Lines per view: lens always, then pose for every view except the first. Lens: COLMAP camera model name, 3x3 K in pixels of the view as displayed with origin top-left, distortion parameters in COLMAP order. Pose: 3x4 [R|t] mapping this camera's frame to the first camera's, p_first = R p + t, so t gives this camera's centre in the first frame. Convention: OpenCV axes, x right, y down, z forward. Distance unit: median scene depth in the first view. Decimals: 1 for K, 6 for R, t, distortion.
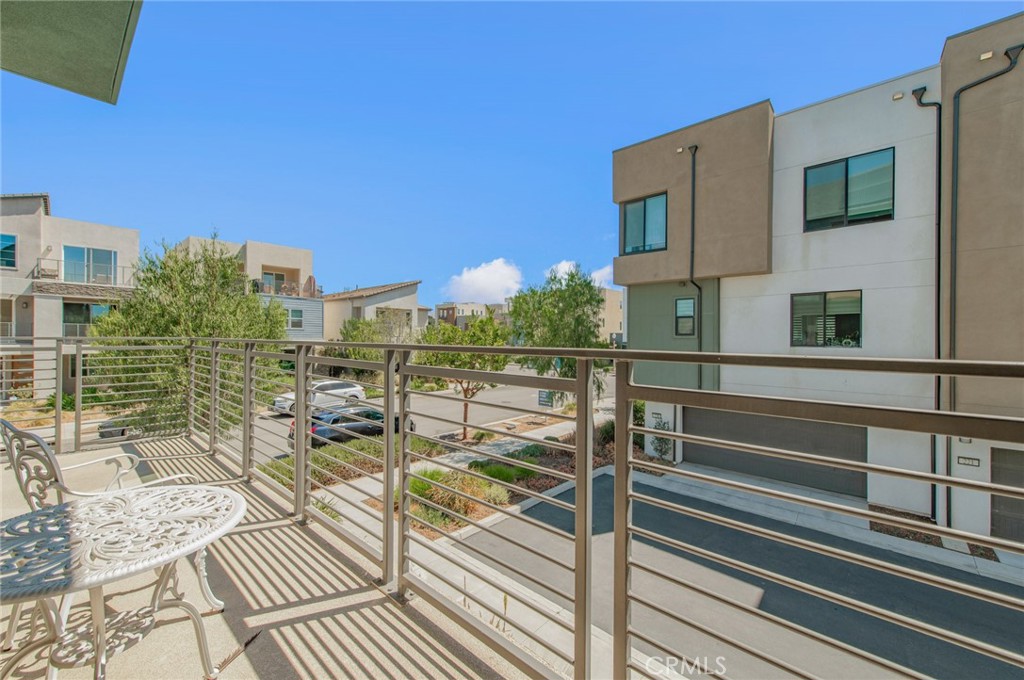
lens RADIAL K [[401.1, 0, 516.6], [0, 401.1, 340.1], [0, 0, 1]] dist [0.007422, -0.000089]
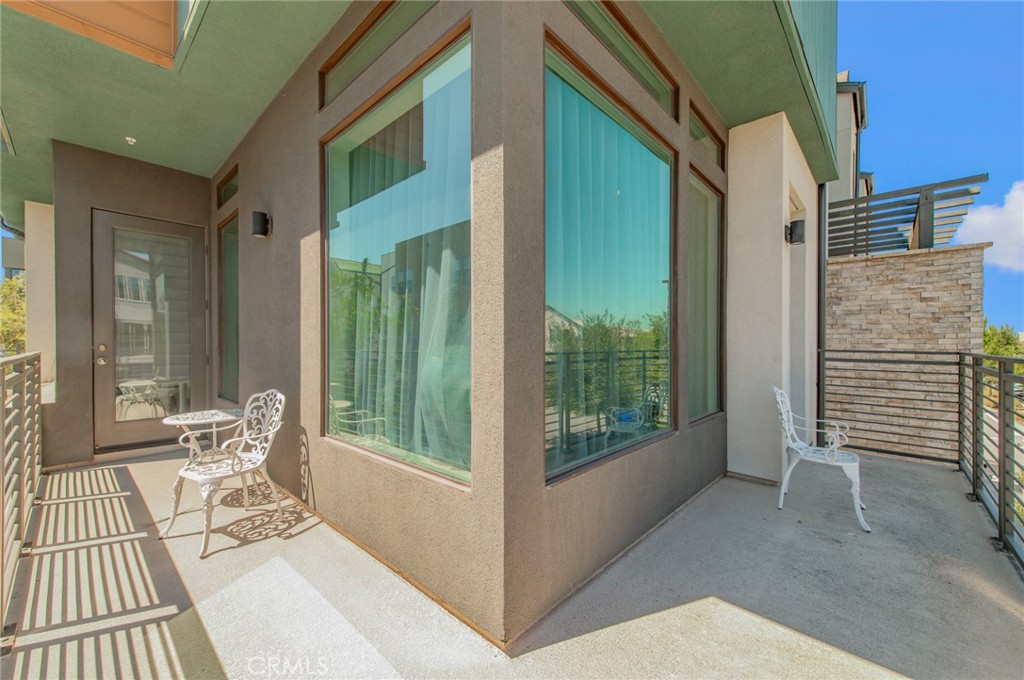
lens RADIAL K [[401.1, 0, 516.6], [0, 401.1, 340.1], [0, 0, 1]] dist [0.007422, -0.000089]
pose [[-0.999762, -0.001309, 0.021776, -0.469675], [-0.001165, 0.999978, 0.006595, -0.013048], [-0.021784, 0.006568, -0.999741, 0.556878]]
